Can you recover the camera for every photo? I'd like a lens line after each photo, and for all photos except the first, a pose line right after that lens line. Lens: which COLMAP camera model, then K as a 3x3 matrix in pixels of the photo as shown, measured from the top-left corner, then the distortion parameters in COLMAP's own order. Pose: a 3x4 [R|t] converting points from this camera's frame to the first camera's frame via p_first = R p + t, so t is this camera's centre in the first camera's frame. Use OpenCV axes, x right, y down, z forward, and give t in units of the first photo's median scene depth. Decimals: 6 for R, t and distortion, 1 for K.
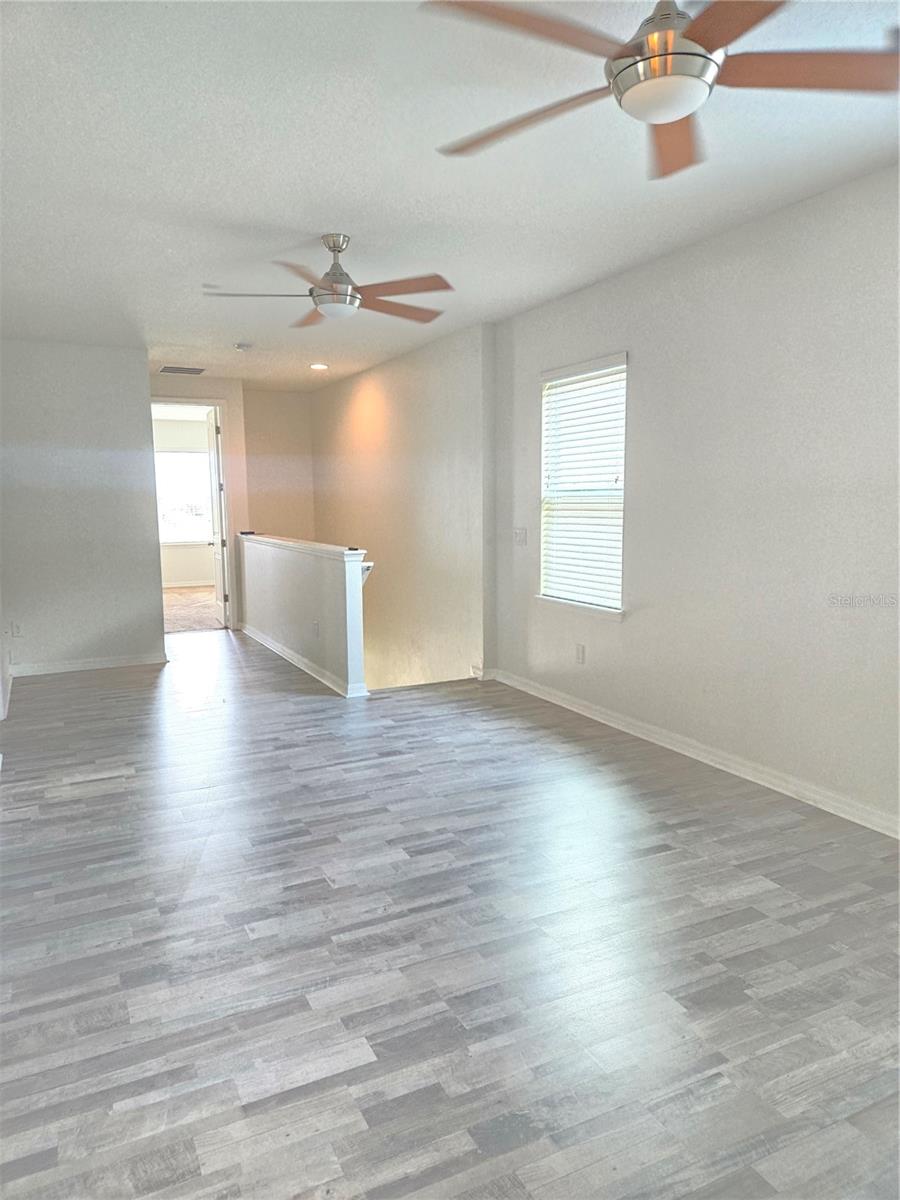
lens RADIAL K [[802.8, 0, 450.0], [0, 802.8, 600.0], [0, 0, 1]] dist [0.100008, -0.094310]
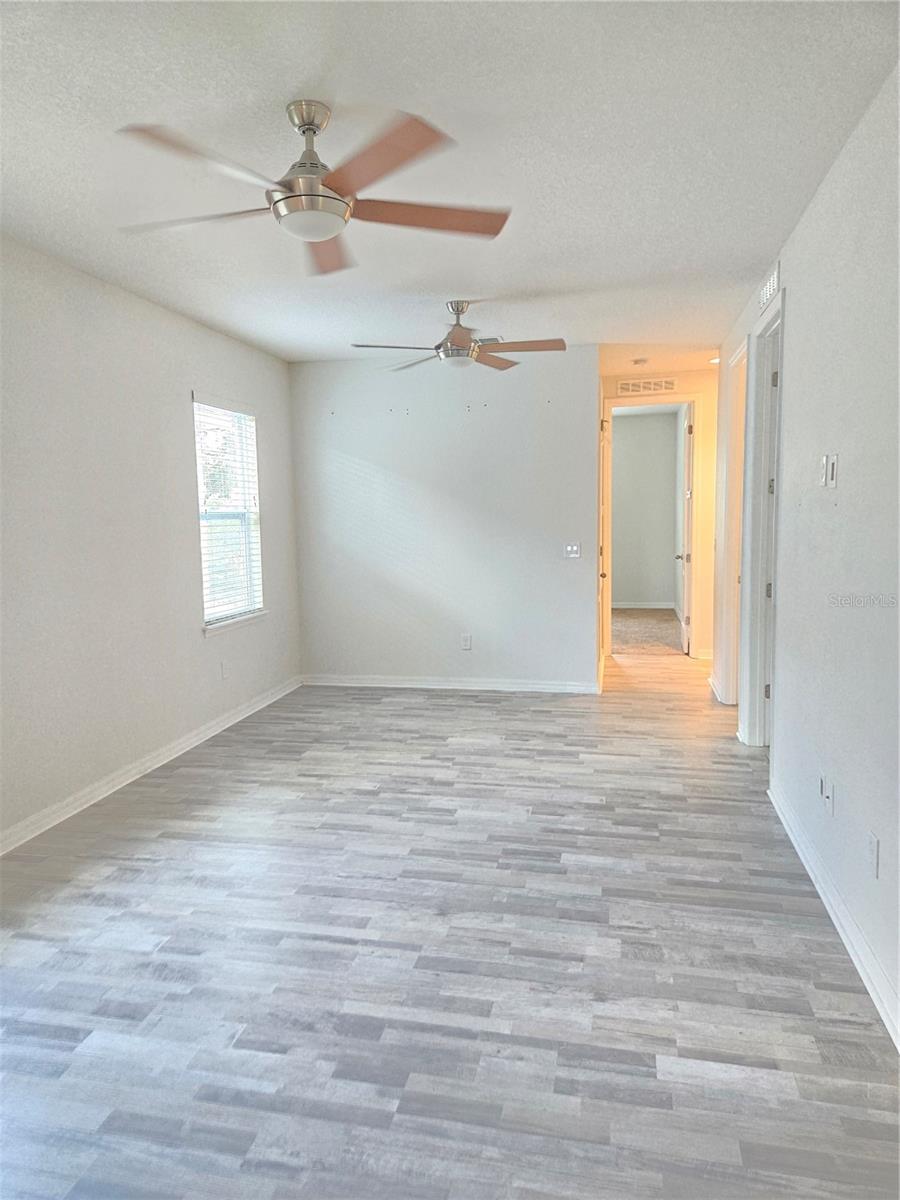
lens RADIAL K [[802.8, 0, 450.0], [0, 802.8, 600.0], [0, 0, 1]] dist [0.100008, -0.094310]
pose [[-0.780385, -0.041048, 0.623951, -0.584039], [0.109602, 0.973416, 0.201119, -0.174853], [-0.615619, 0.225336, -0.755140, 1.379266]]
